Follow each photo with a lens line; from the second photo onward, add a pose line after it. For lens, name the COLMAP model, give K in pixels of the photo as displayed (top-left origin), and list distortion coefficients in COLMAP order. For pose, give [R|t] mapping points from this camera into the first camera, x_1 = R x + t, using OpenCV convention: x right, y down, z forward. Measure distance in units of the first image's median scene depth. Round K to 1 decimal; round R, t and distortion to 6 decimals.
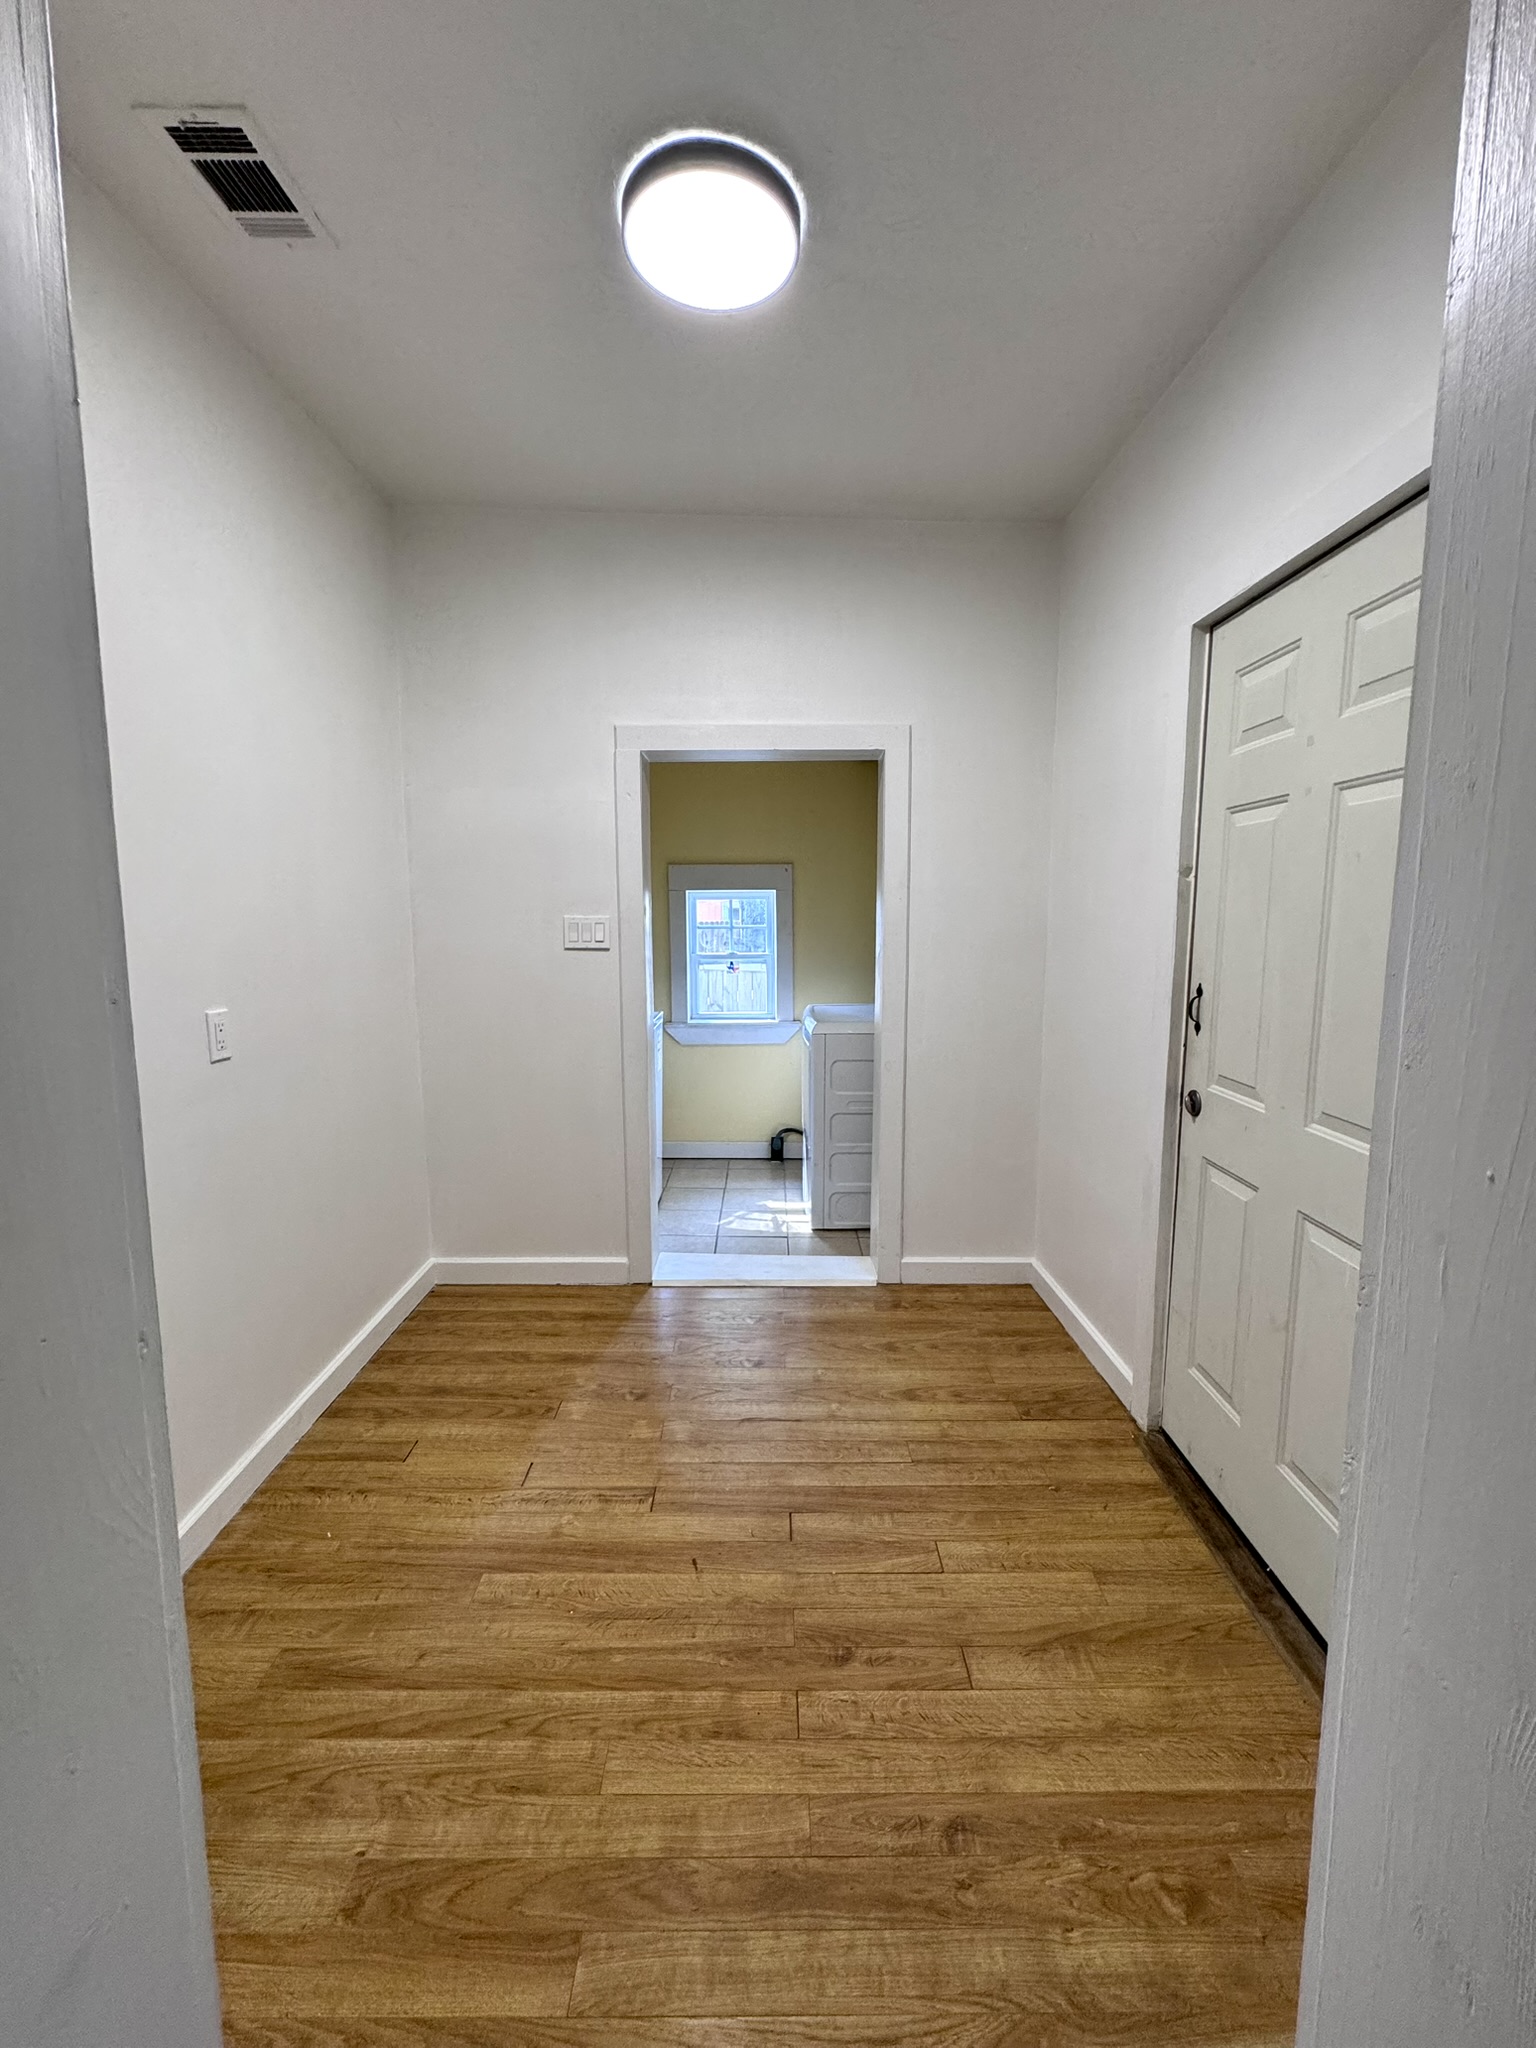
lens RADIAL K [[821.0, 0, 769.3], [0, 821.0, 1015.1], [0, 0, 1]] dist [-0.004361, 0.001324]
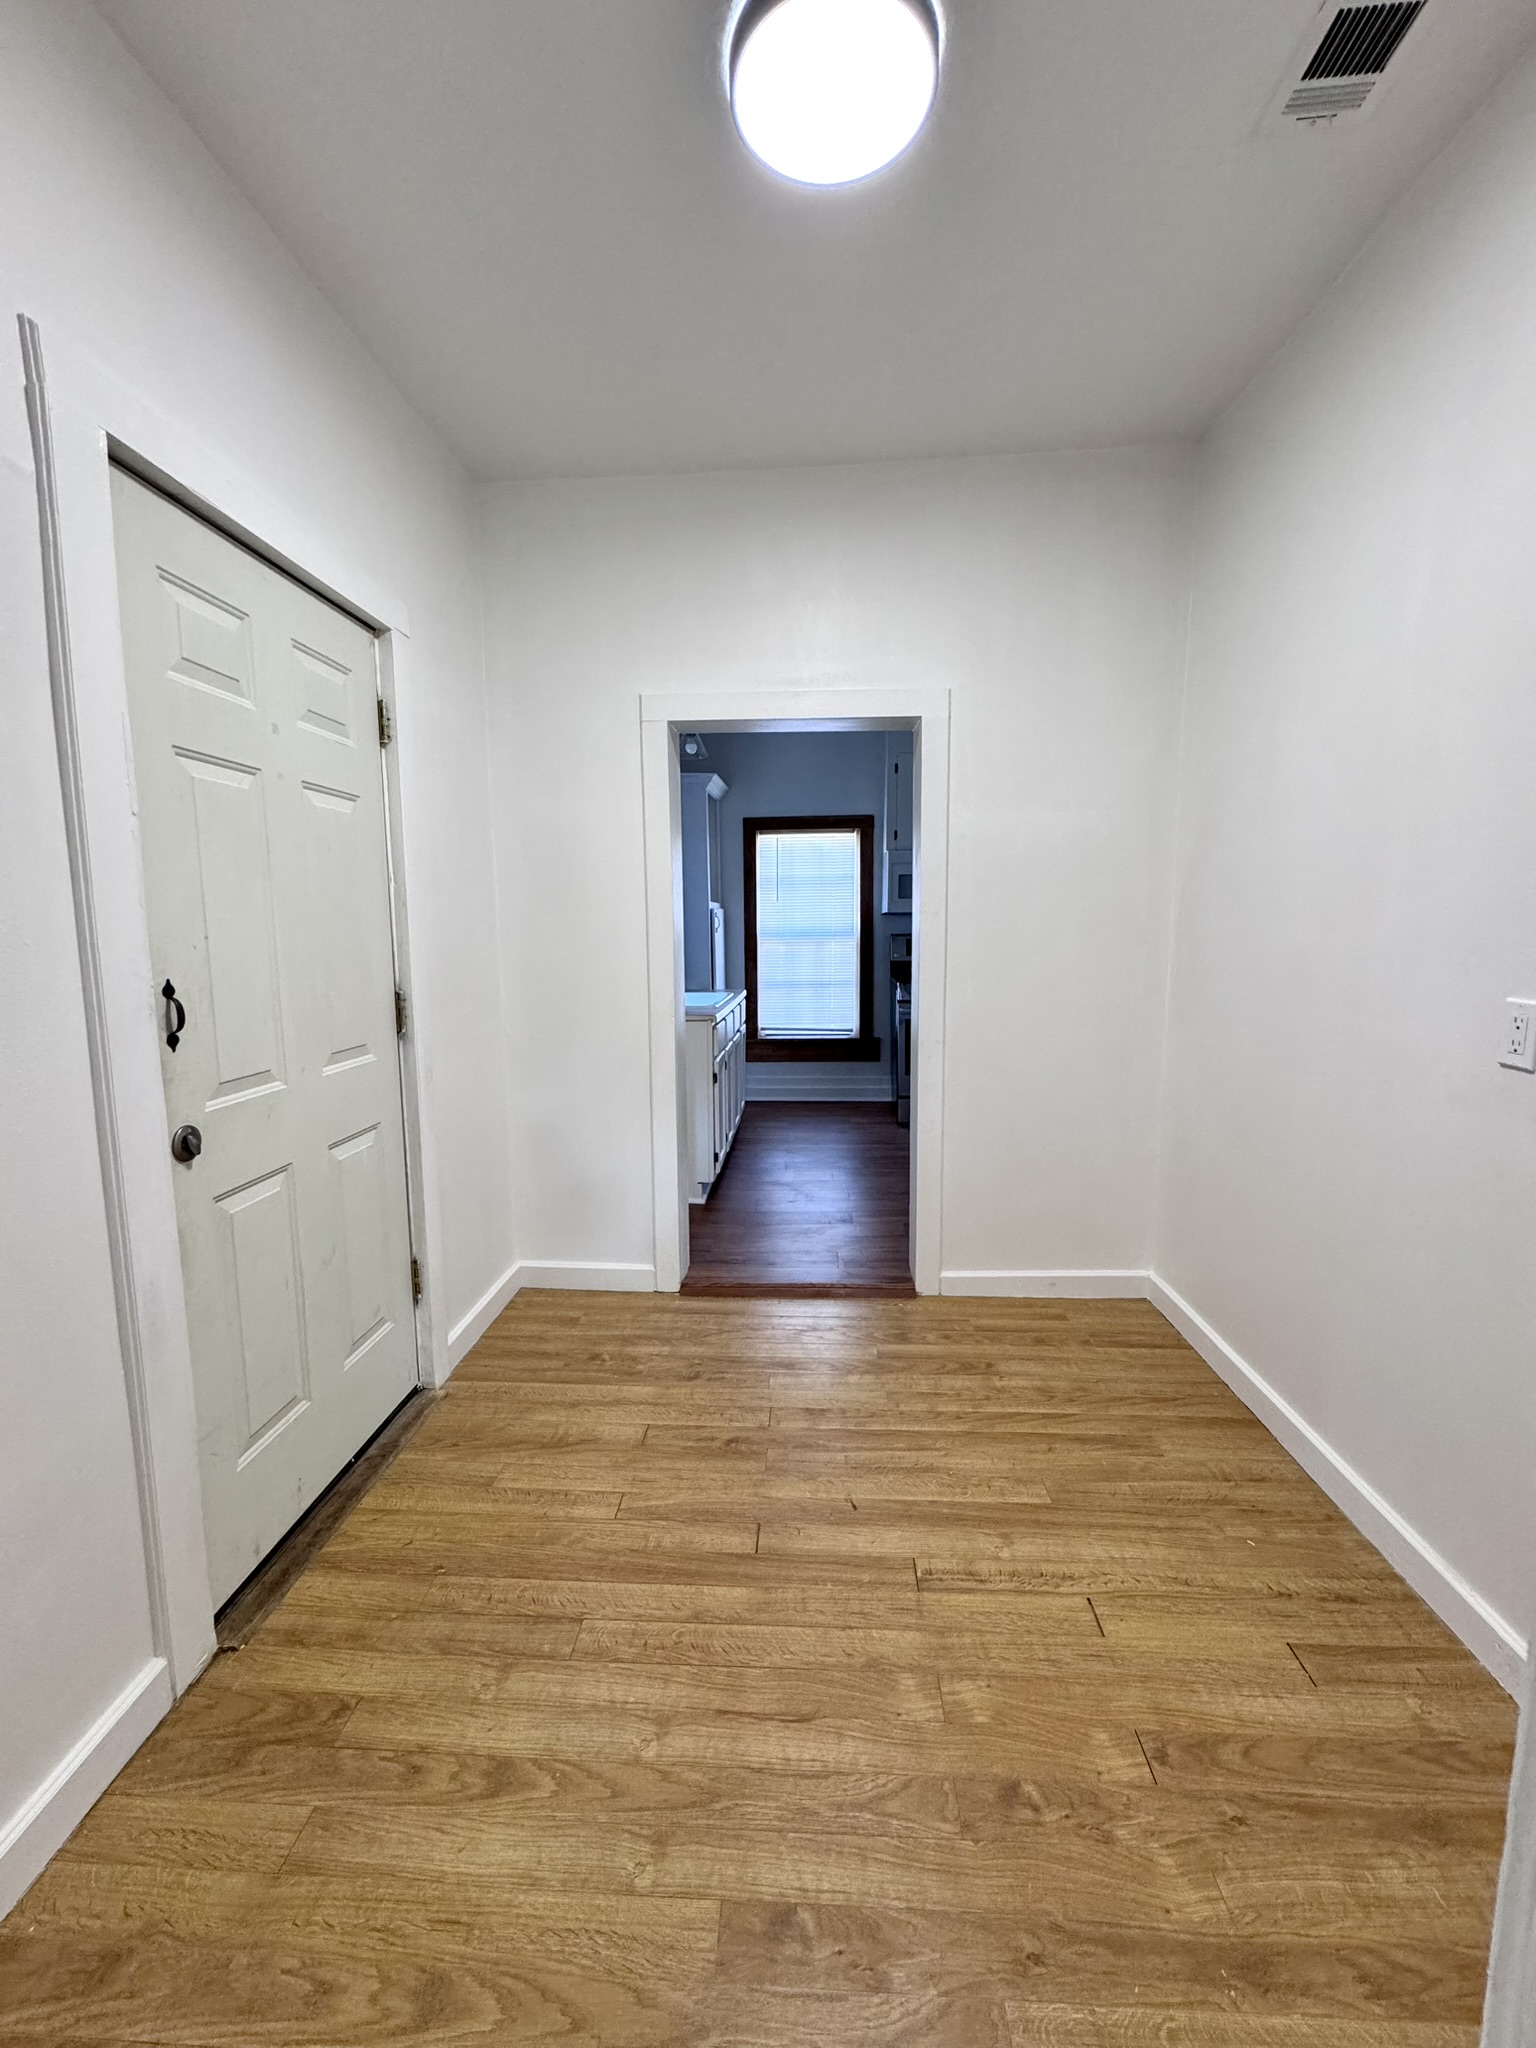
lens RADIAL K [[821.0, 0, 771.4], [0, 821.0, 1016.4], [0, 0, 1]] dist [-0.004361, 0.001324]
pose [[-0.998184, 0.002147, 0.060202, -0.049253], [0.016288, 0.971760, 0.235407, -0.184607], [-0.057996, 0.235960, -0.970031, 1.845209]]
